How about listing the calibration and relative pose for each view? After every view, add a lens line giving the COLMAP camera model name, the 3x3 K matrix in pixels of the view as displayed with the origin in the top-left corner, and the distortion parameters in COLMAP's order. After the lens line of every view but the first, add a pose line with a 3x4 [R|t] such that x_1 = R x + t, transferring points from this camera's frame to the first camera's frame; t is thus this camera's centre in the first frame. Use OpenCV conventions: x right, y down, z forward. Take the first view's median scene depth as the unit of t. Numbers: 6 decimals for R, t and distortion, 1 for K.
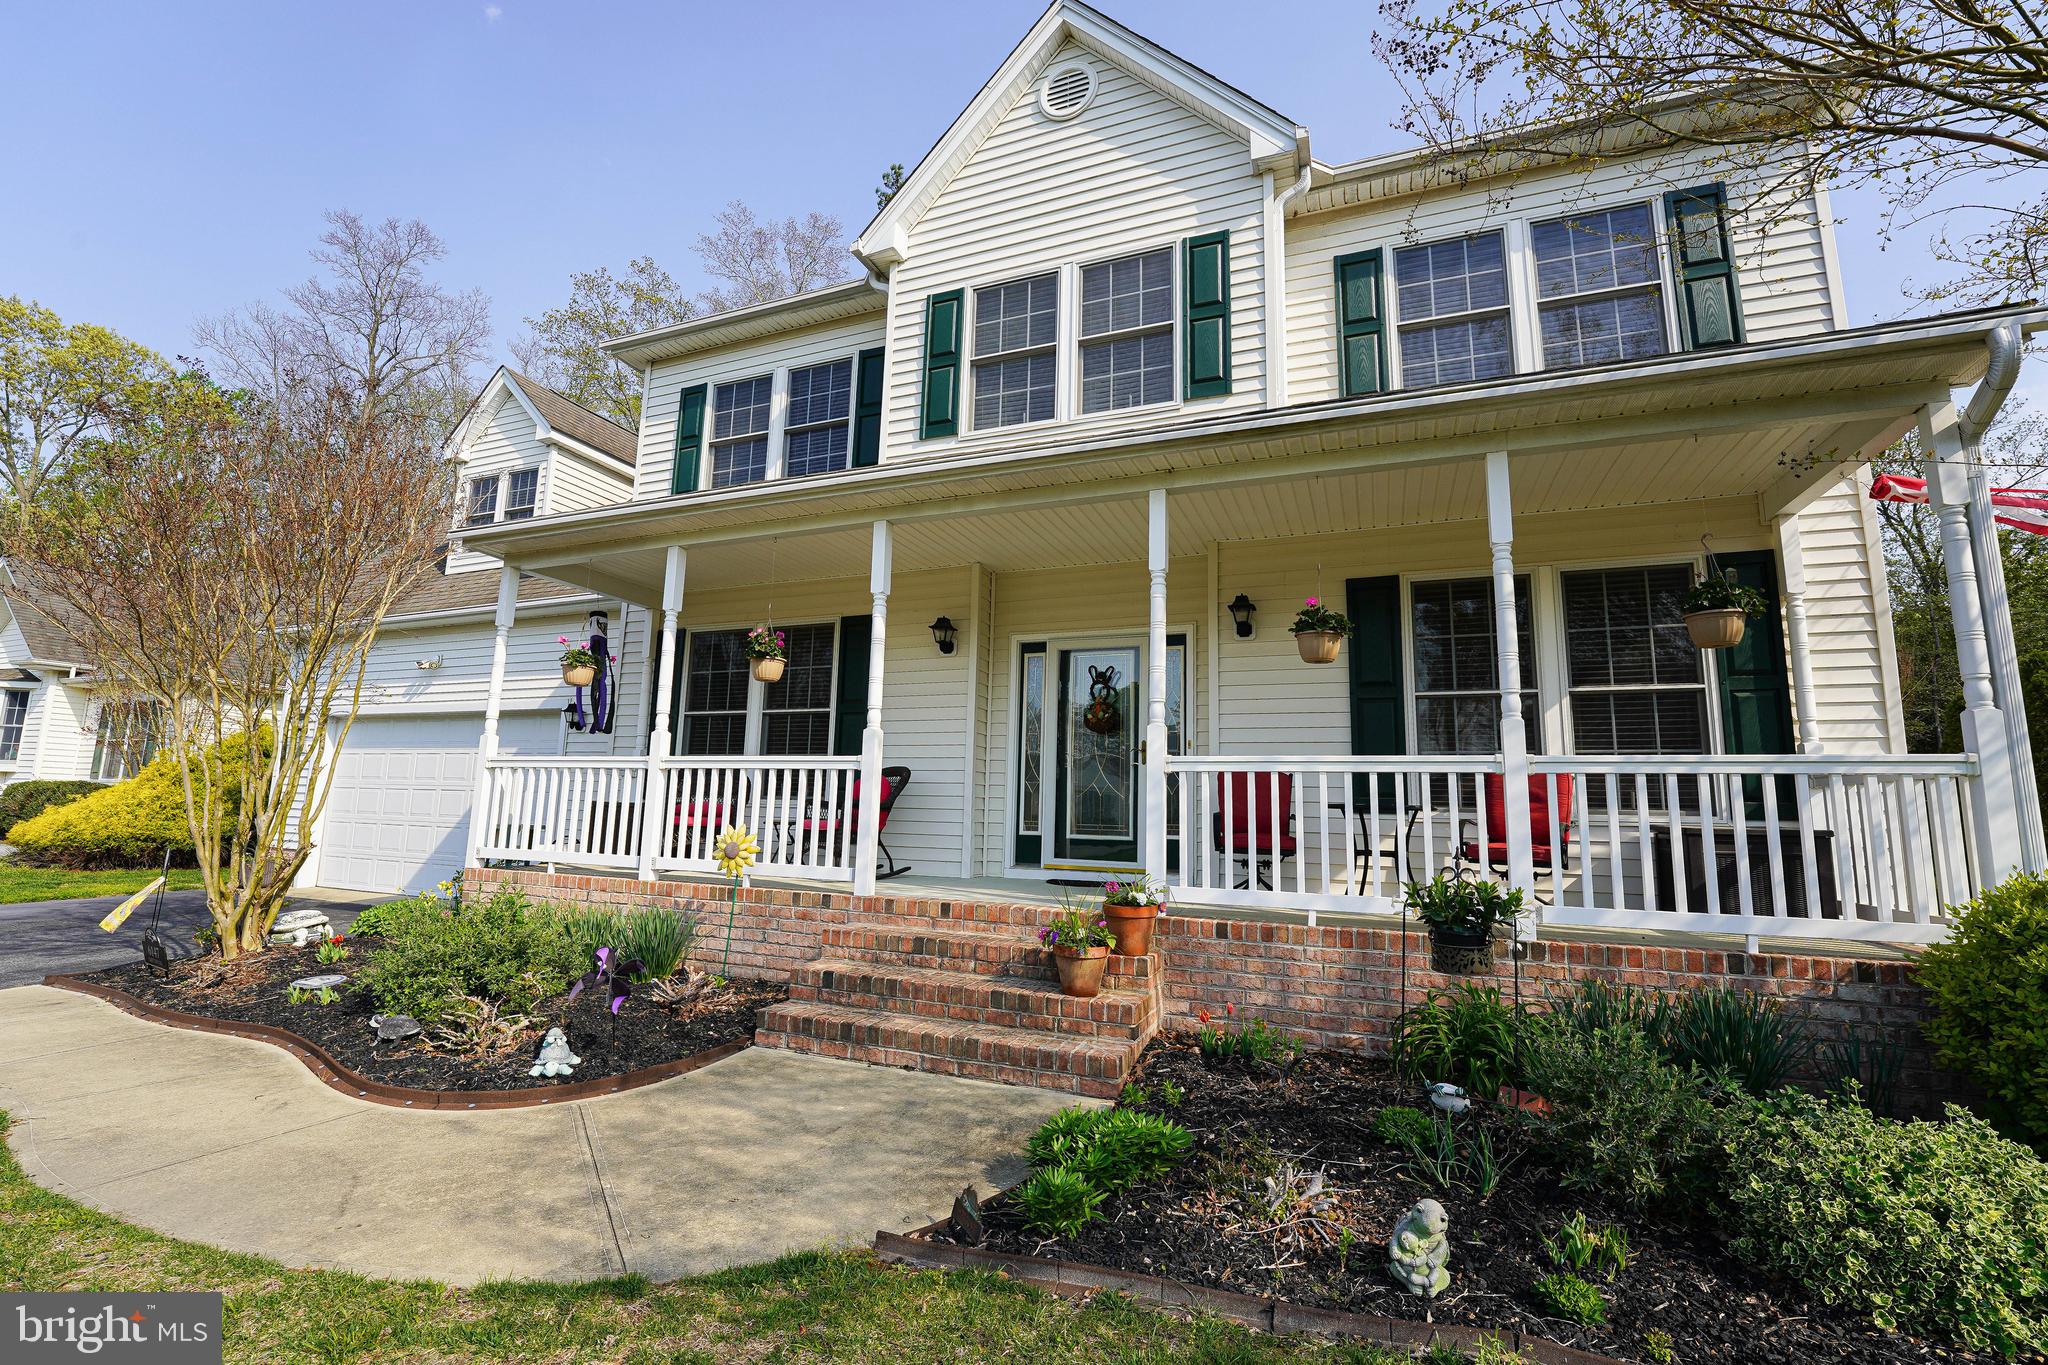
lens RADIAL K [[856.3, 0, 1024.0], [0, 856.3, 682.5], [0, 0, 1]] dist [-0.026593, 0.000221]
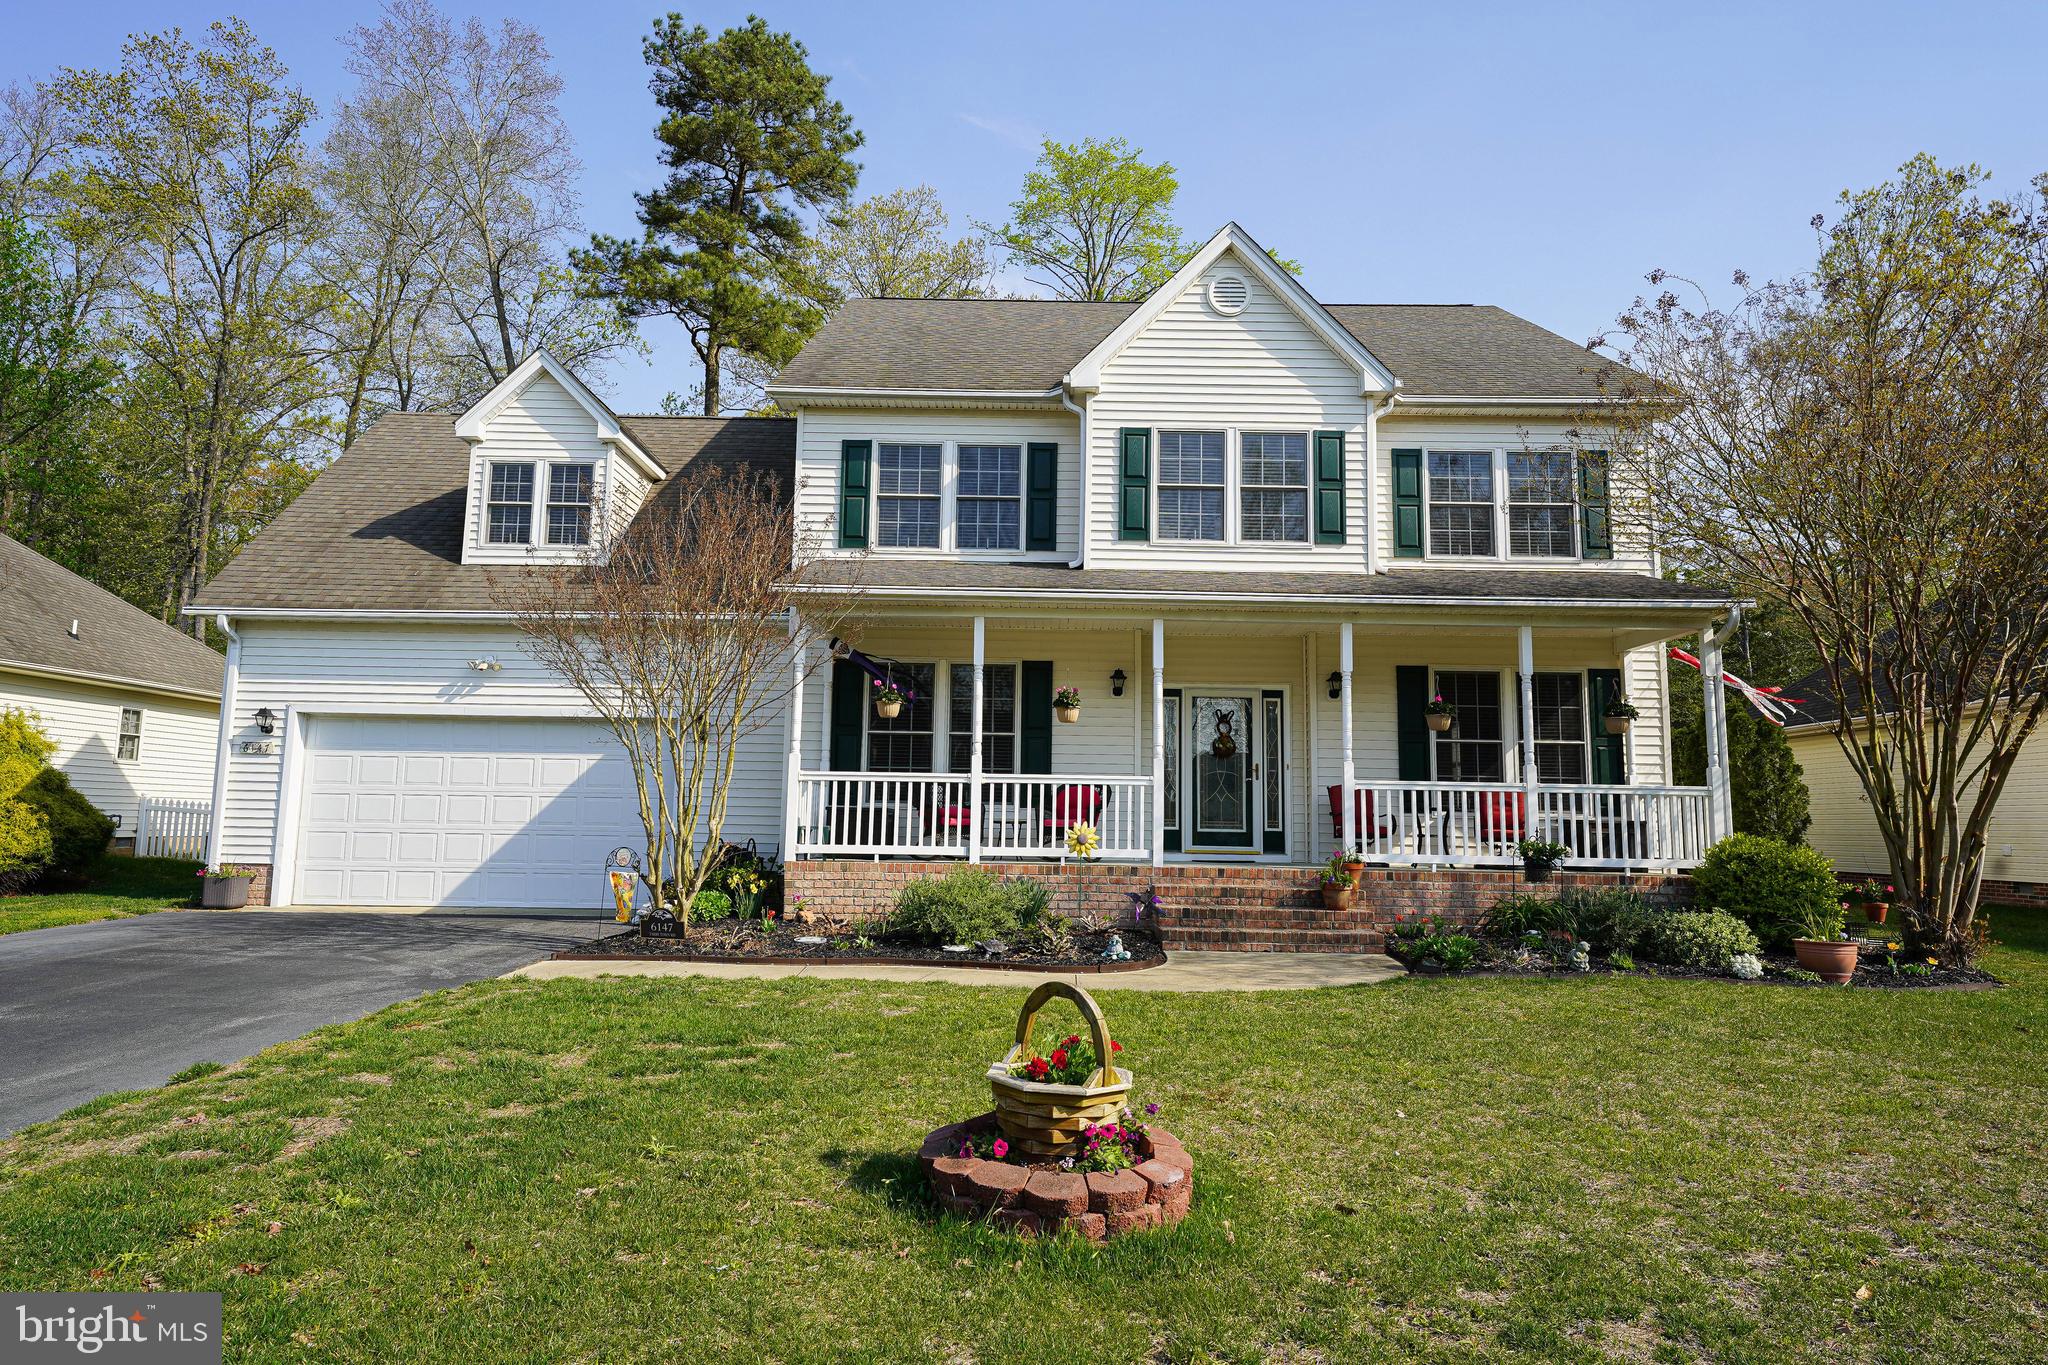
lens RADIAL K [[1145.0, 0, 1024.0], [0, 1145.0, 682.5], [0, 0, 1]] dist [-0.000600, -0.000928]
pose [[0.931831, 0.037606, 0.360938, -1.011911], [-0.048984, 0.998548, 0.022424, -0.102191], [-0.359570, -0.038575, 0.932320, -0.717932]]
